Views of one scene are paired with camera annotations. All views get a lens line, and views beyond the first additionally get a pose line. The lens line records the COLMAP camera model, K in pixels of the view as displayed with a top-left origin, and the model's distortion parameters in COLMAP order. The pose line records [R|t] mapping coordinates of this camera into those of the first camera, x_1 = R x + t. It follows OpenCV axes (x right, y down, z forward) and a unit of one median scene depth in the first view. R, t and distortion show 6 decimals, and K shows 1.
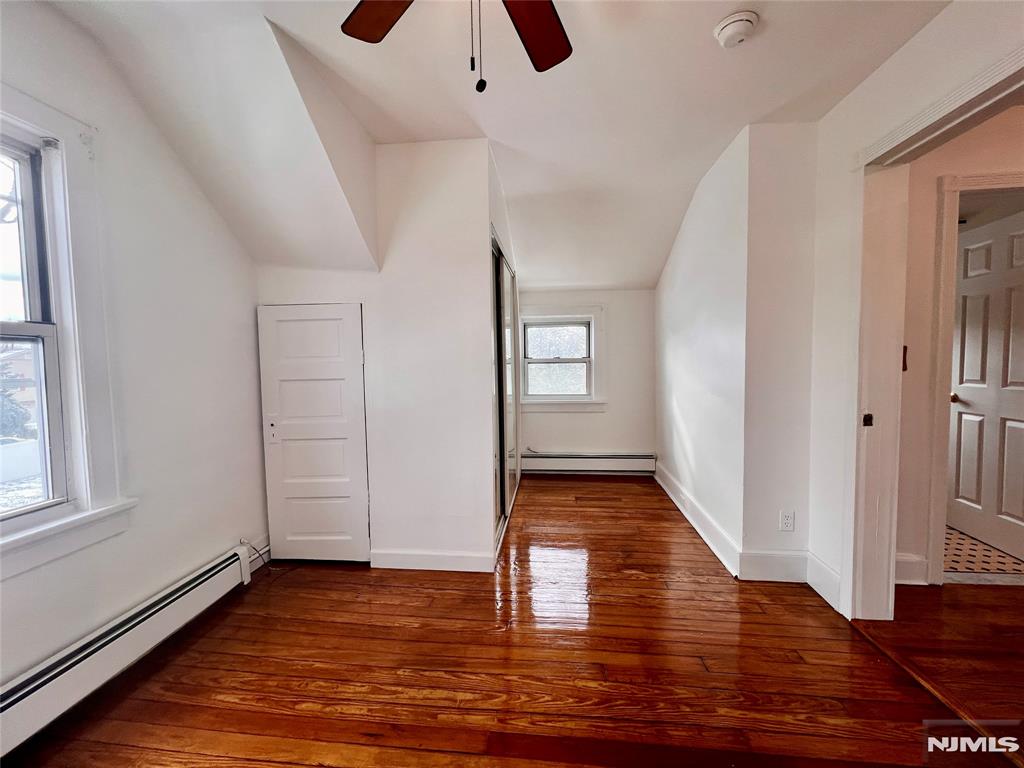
lens RADIAL K [[408.2, 0, 512.3], [0, 408.2, 381.5], [0, 0, 1]] dist [-0.000069, -0.000027]
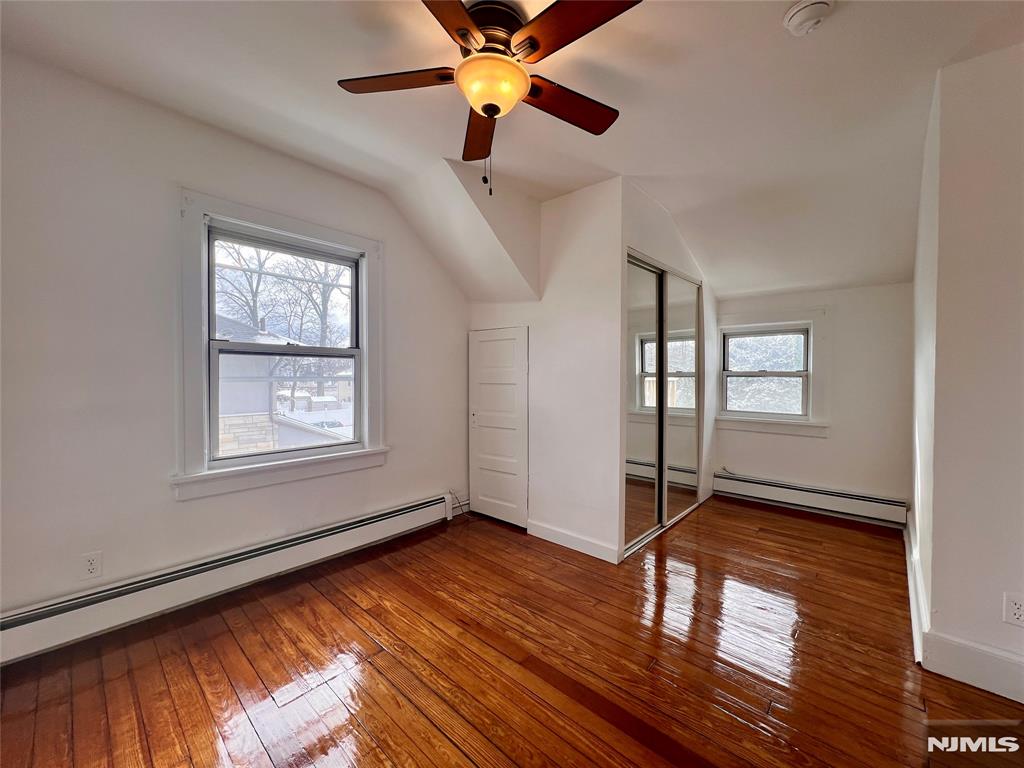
lens RADIAL K [[408.2, 0, 512.3], [0, 408.2, 381.5], [0, 0, 1]] dist [-0.000069, -0.000027]
pose [[0.803555, 0.027799, -0.594580, 0.364299], [-0.045557, 0.998851, -0.014868, 0.005828], [0.593484, 0.039035, 0.803899, -0.066069]]
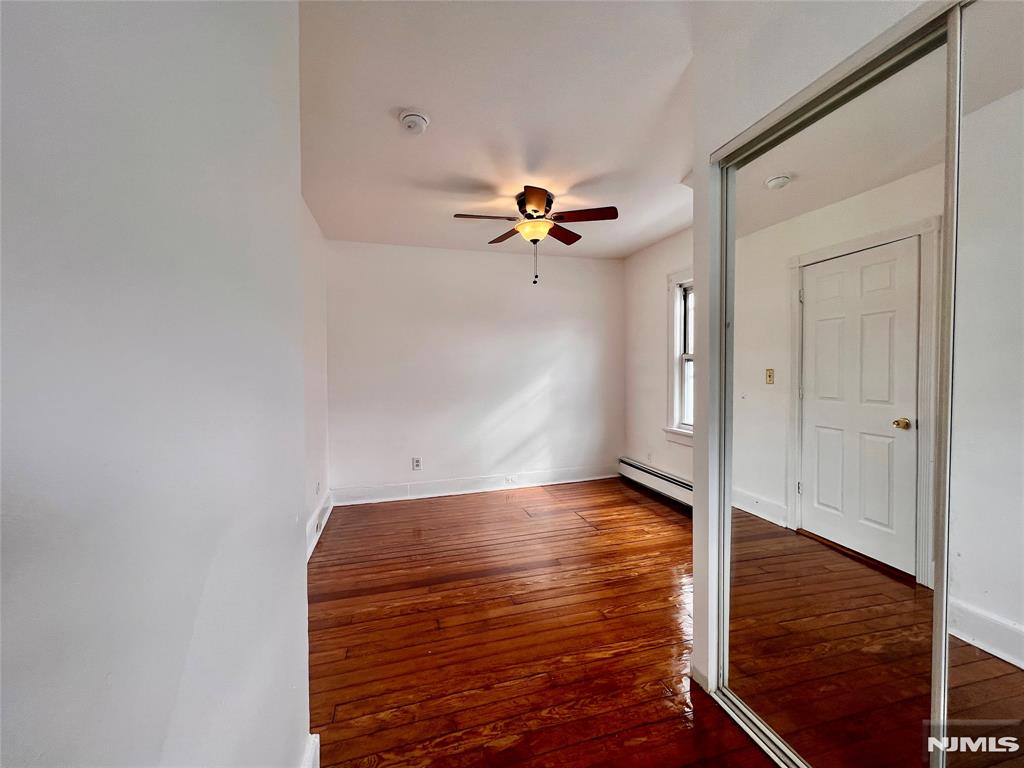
lens RADIAL K [[408.2, 0, 512.3], [0, 408.2, 381.5], [0, 0, 1]] dist [-0.000069, -0.000027]
pose [[-0.929279, 0.031879, -0.368000, 0.476348], [0.005845, 0.997413, 0.071643, -0.083070], [0.369332, 0.064426, -0.927061, 1.496820]]
